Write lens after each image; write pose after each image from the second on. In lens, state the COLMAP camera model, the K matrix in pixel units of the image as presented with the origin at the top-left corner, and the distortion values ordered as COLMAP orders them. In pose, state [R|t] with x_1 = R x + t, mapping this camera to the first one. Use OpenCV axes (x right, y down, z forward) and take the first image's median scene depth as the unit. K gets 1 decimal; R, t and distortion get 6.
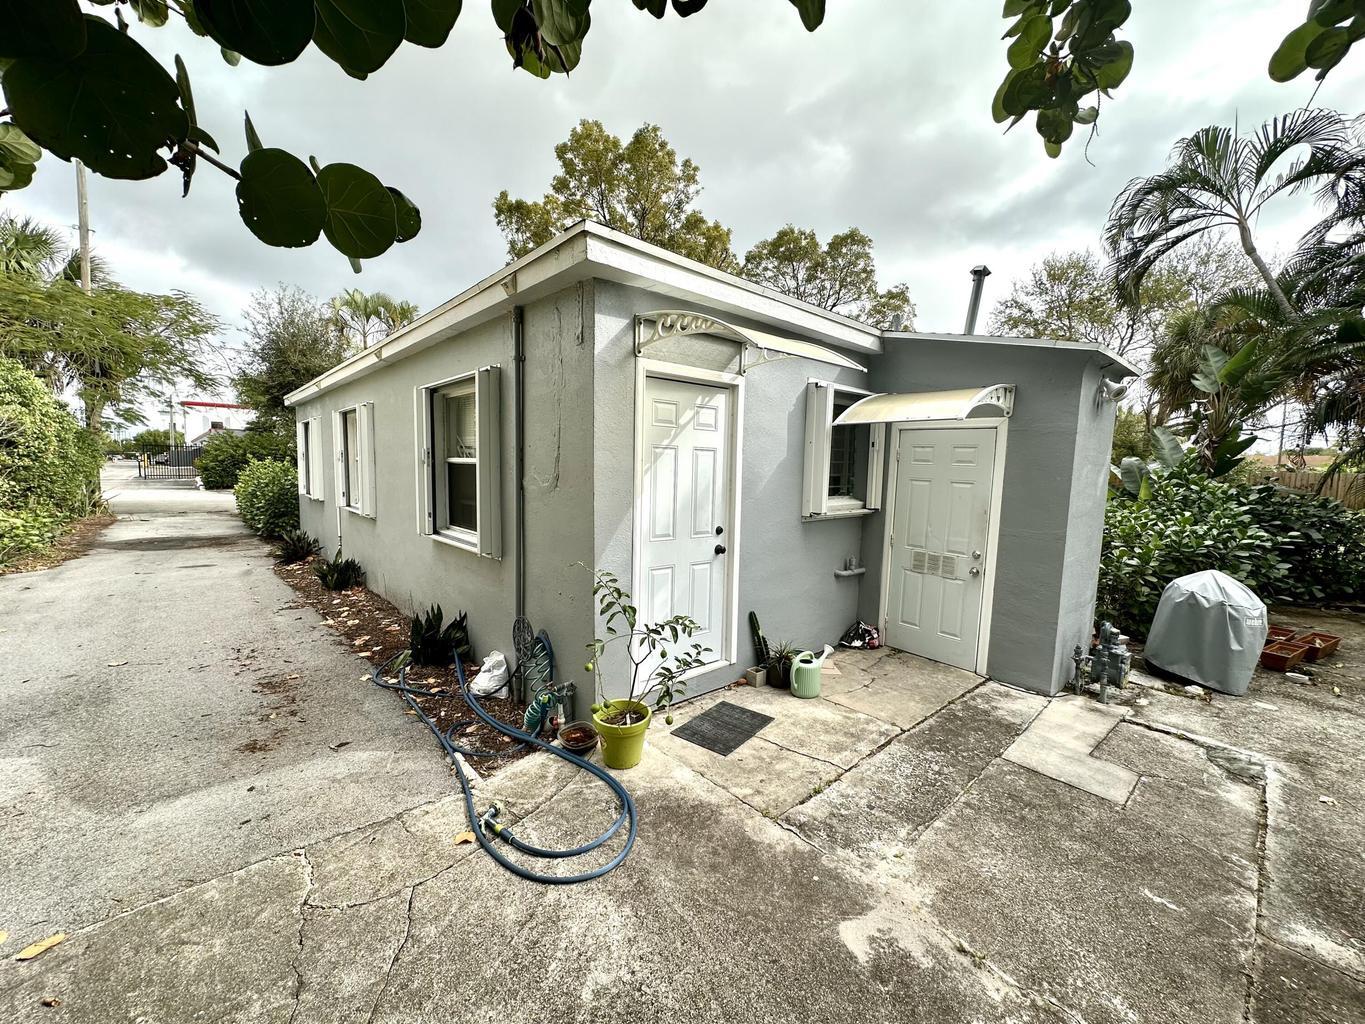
lens RADIAL K [[546.3, 0, 686.2], [0, 546.3, 513.8], [0, 0, 1]] dist [-0.002592, 0.000783]
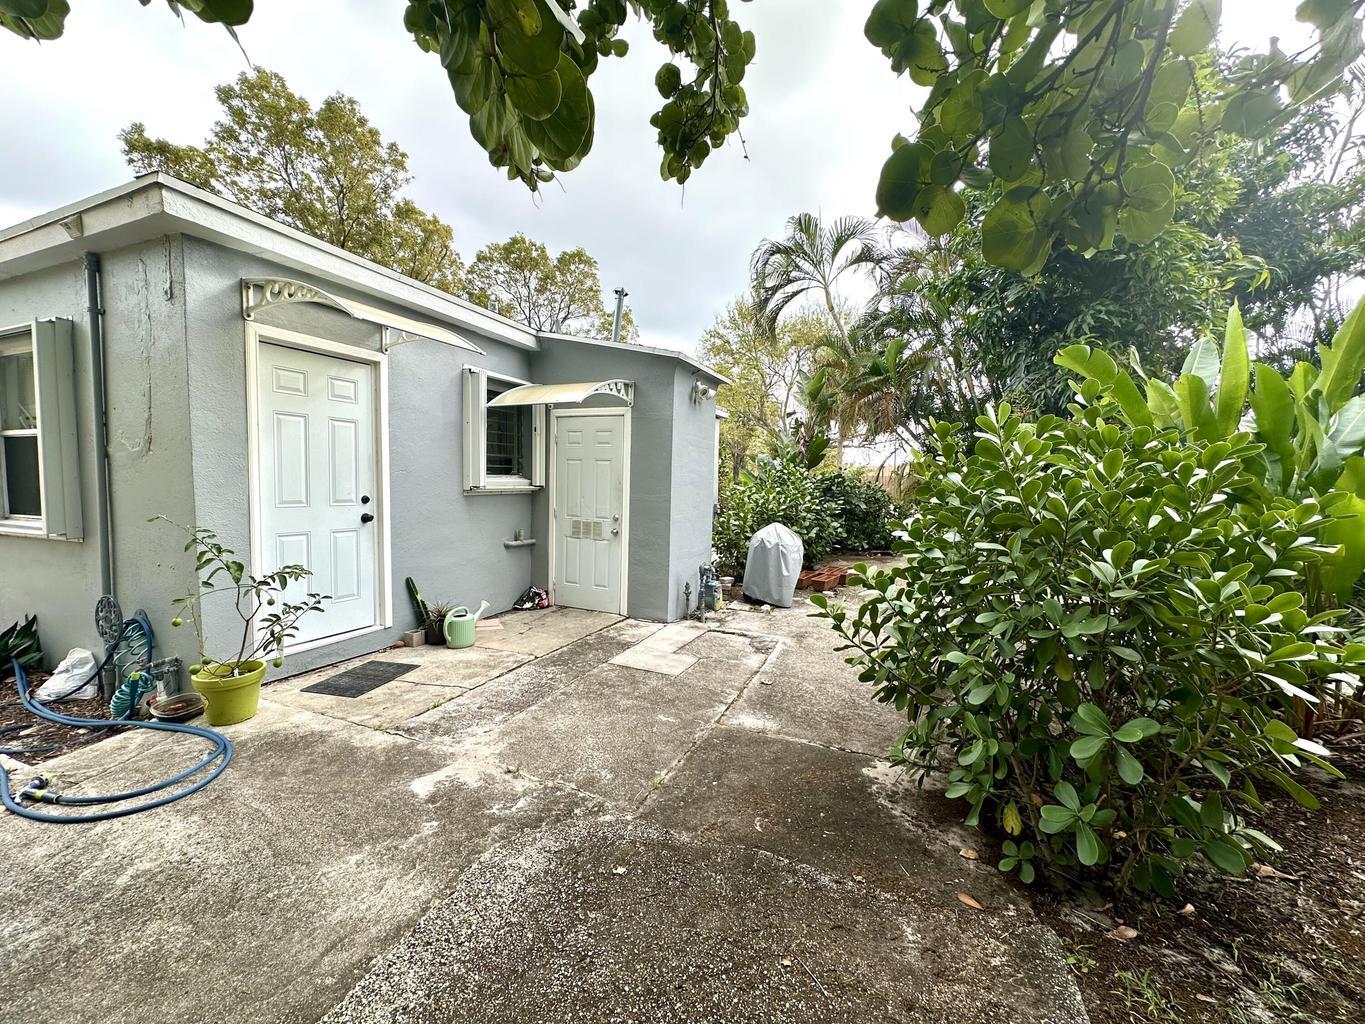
lens RADIAL K [[546.3, 0, 685.6], [0, 546.3, 514.5], [0, 0, 1]] dist [-0.002592, 0.000783]
pose [[0.904734, -0.034710, 0.424560, 0.168821], [0.043480, 0.998994, -0.010982, 0.096263], [-0.423752, 0.028396, 0.905333, -0.200251]]
